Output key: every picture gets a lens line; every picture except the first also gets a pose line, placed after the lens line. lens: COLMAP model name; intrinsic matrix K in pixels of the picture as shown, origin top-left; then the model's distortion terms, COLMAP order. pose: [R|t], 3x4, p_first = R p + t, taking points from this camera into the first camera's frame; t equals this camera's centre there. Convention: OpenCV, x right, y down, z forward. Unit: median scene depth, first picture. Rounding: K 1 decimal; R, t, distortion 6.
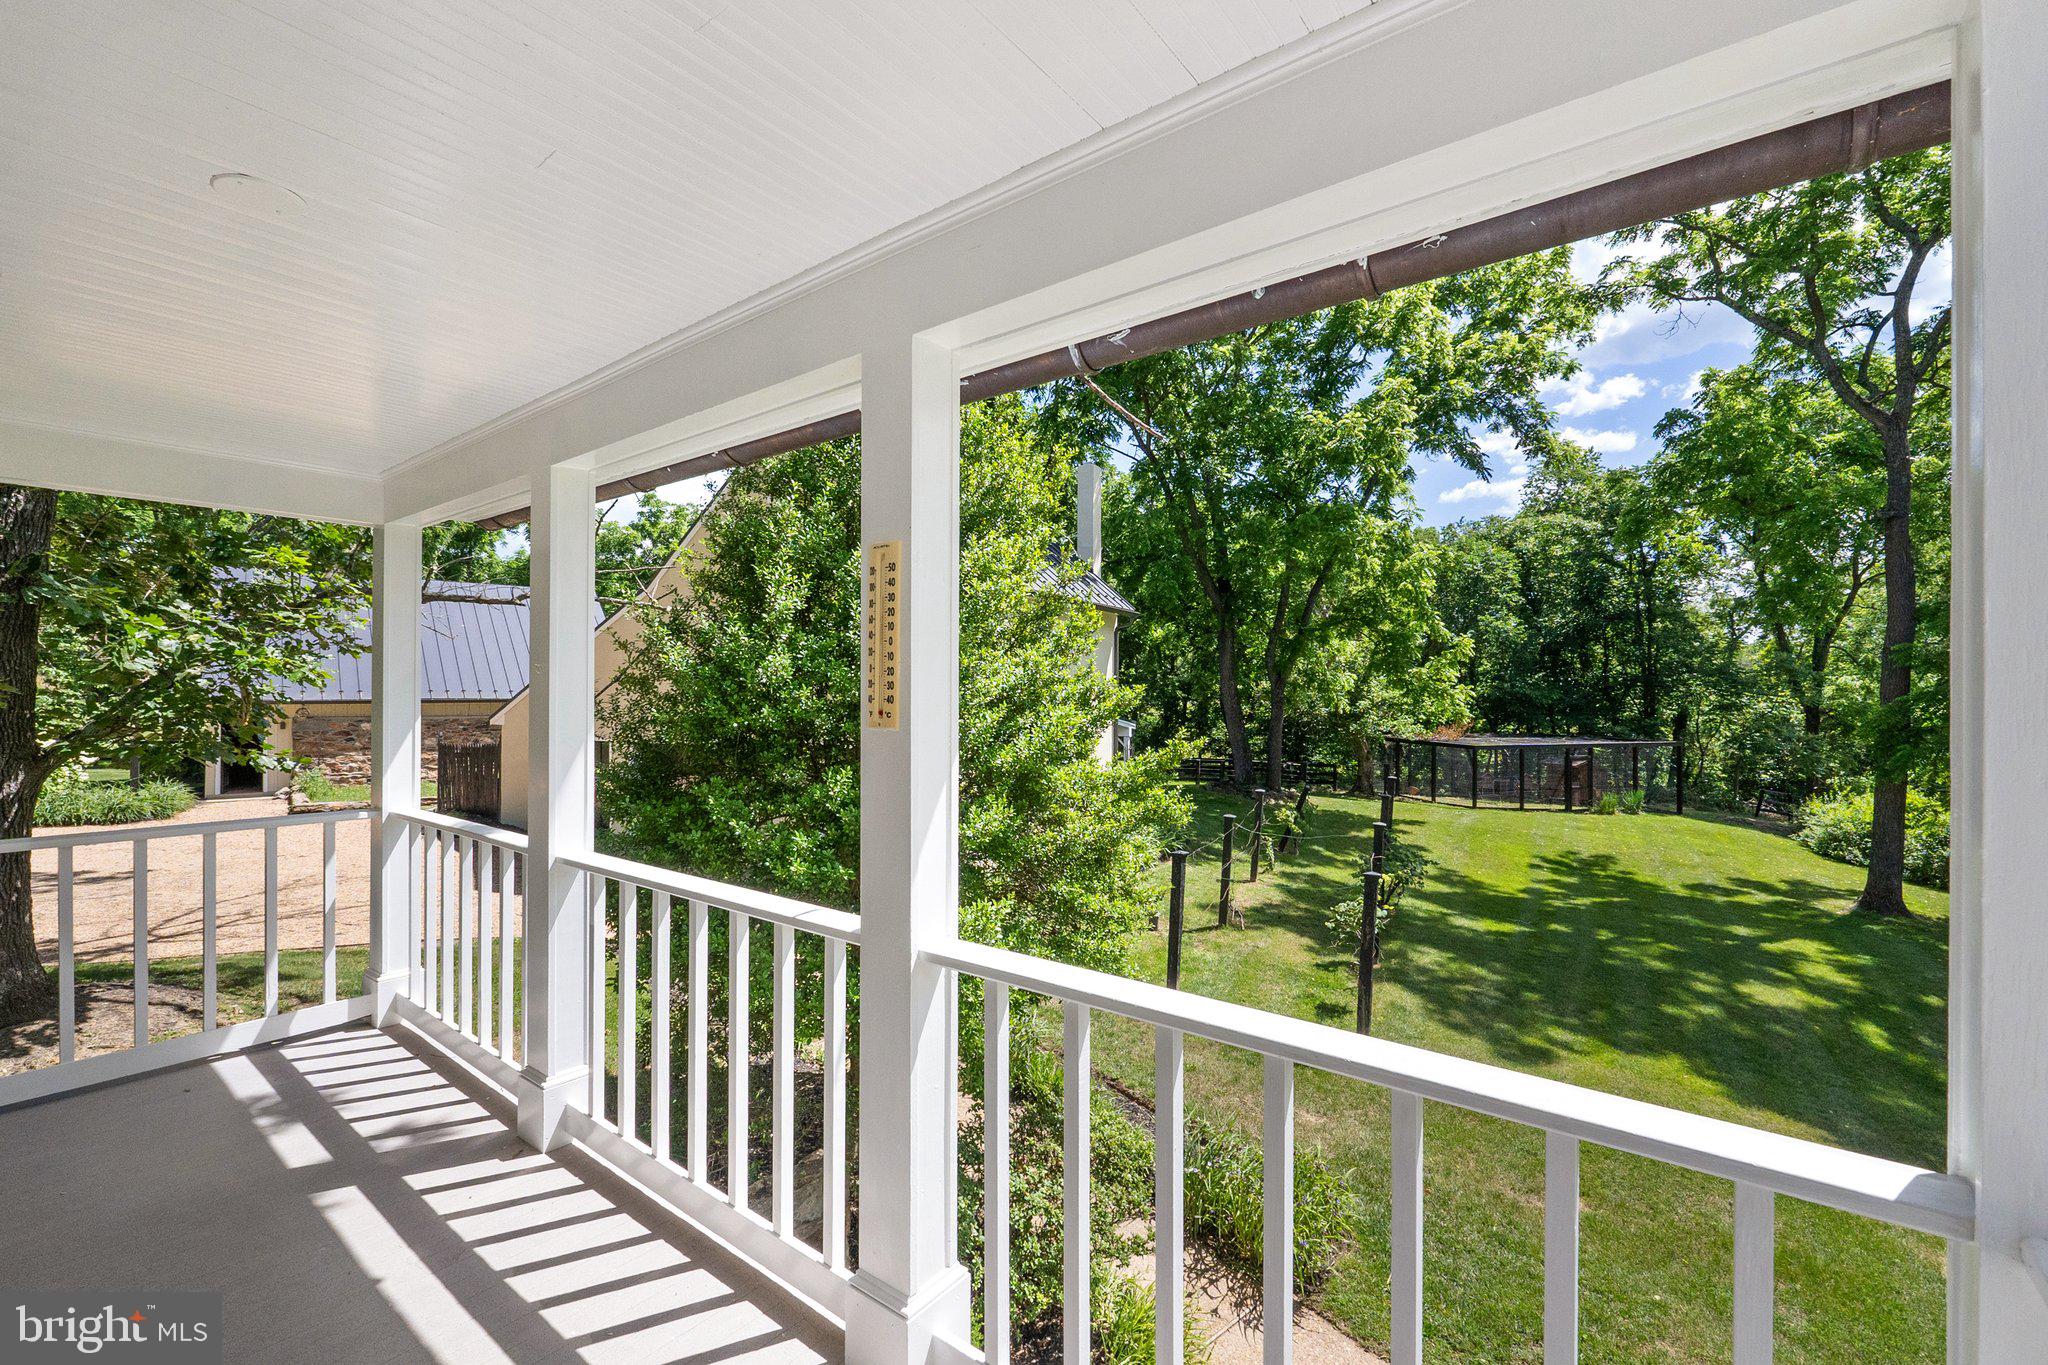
lens RADIAL K [[873.8, 0, 1021.9], [0, 873.8, 705.3], [0, 0, 1]] dist [-0.012158, 0.000177]
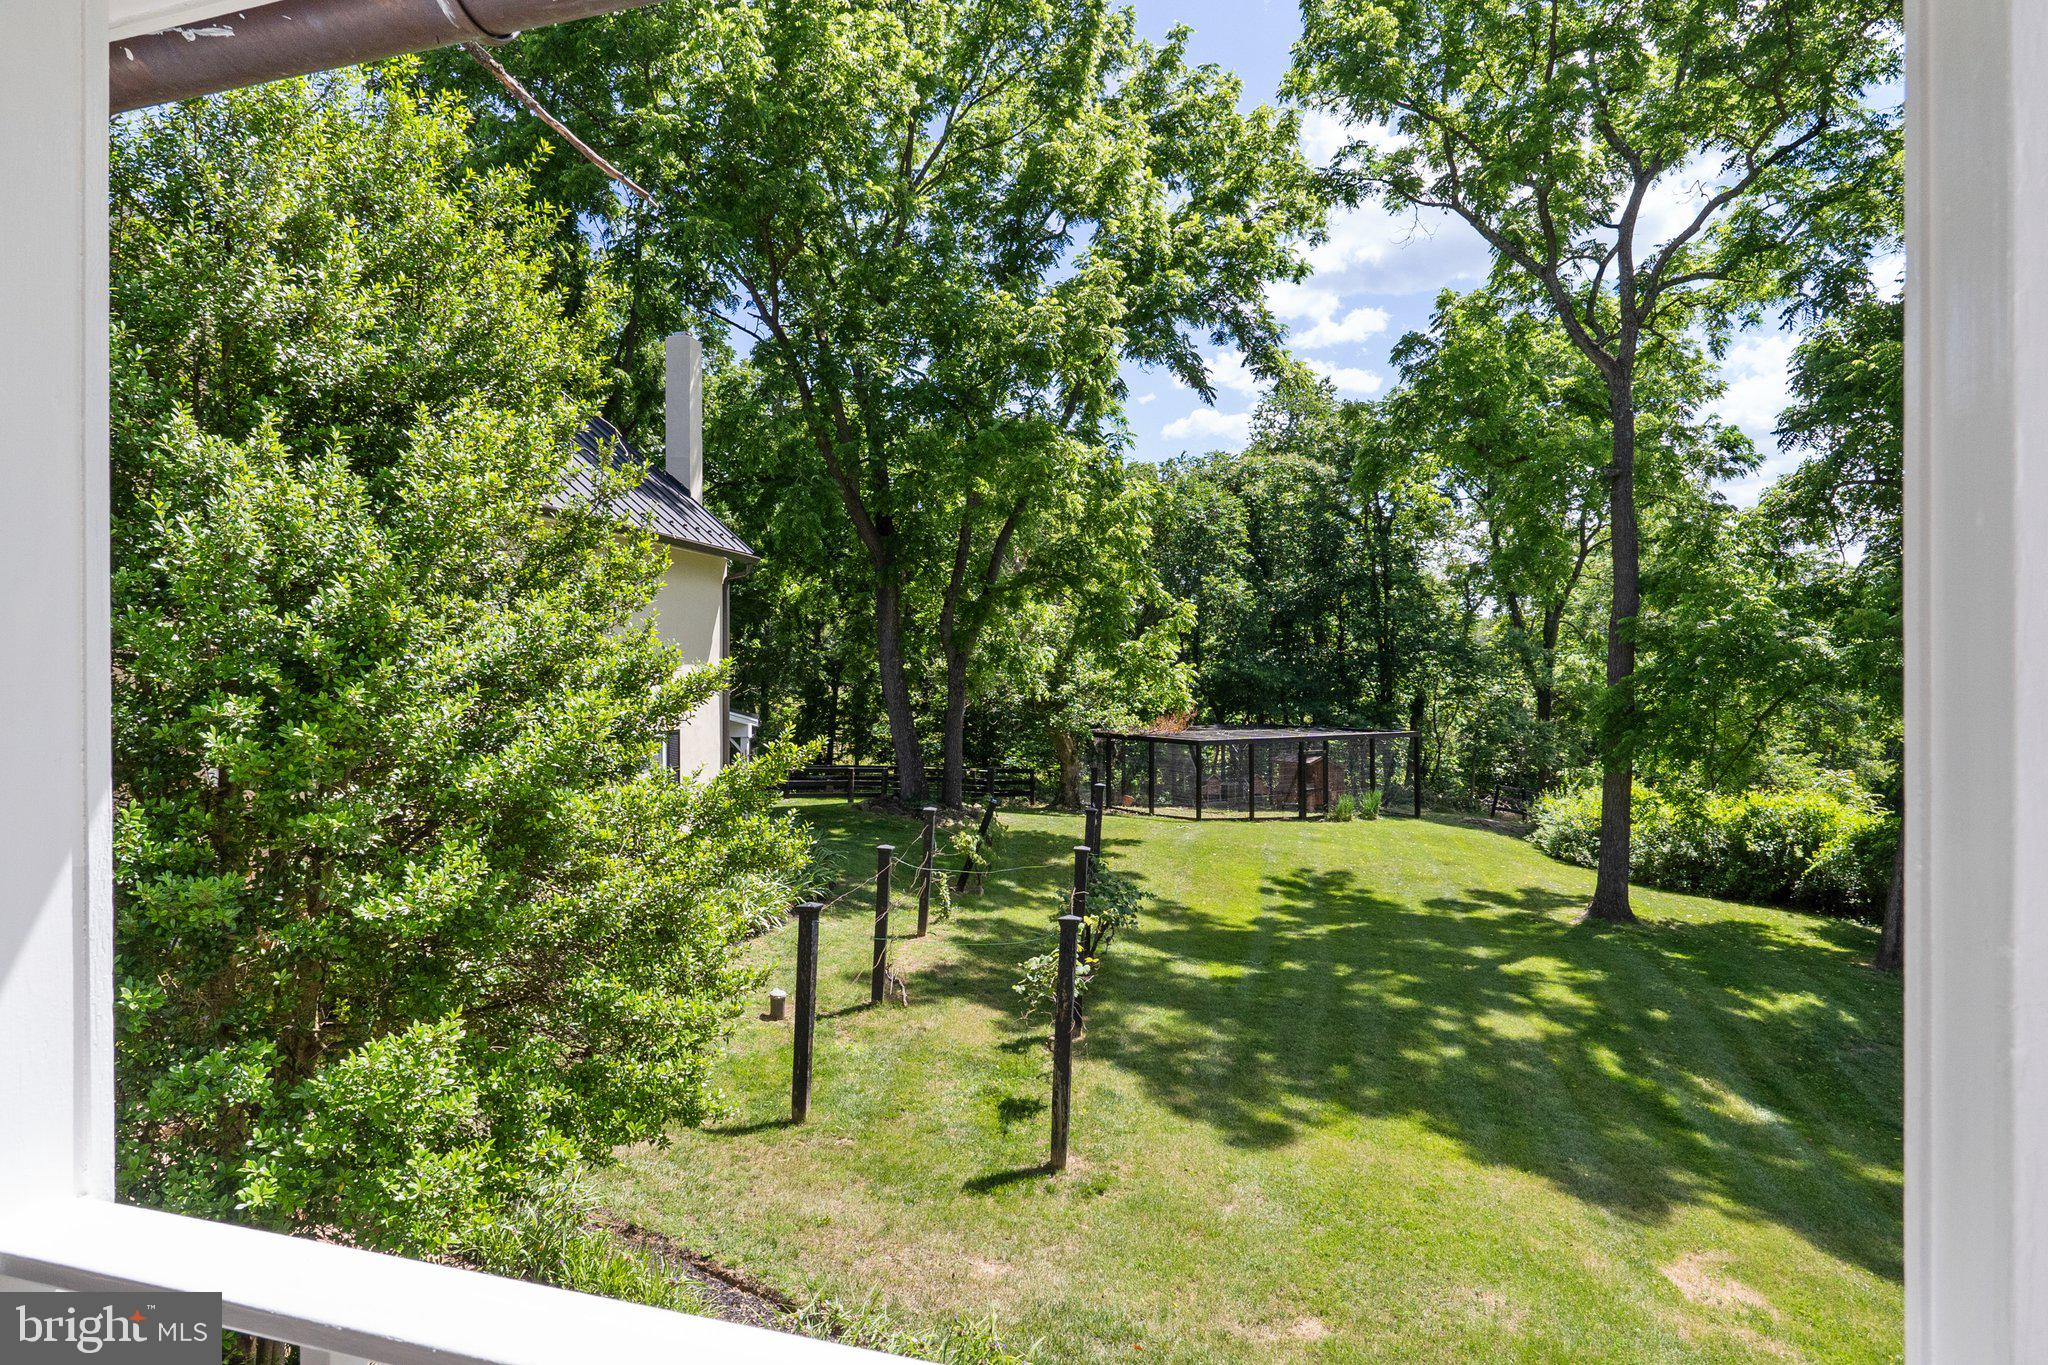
lens RADIAL K [[1352.5, 0, 1024.0], [0, 1352.5, 682.5], [0, 0, 1]] dist [-0.000291, -0.002262]
pose [[0.935008, -0.004141, 0.354601, -0.058559], [0.005340, 0.999983, -0.002404, -0.004031], [-0.354585, 0.004142, 0.935015, -0.084497]]
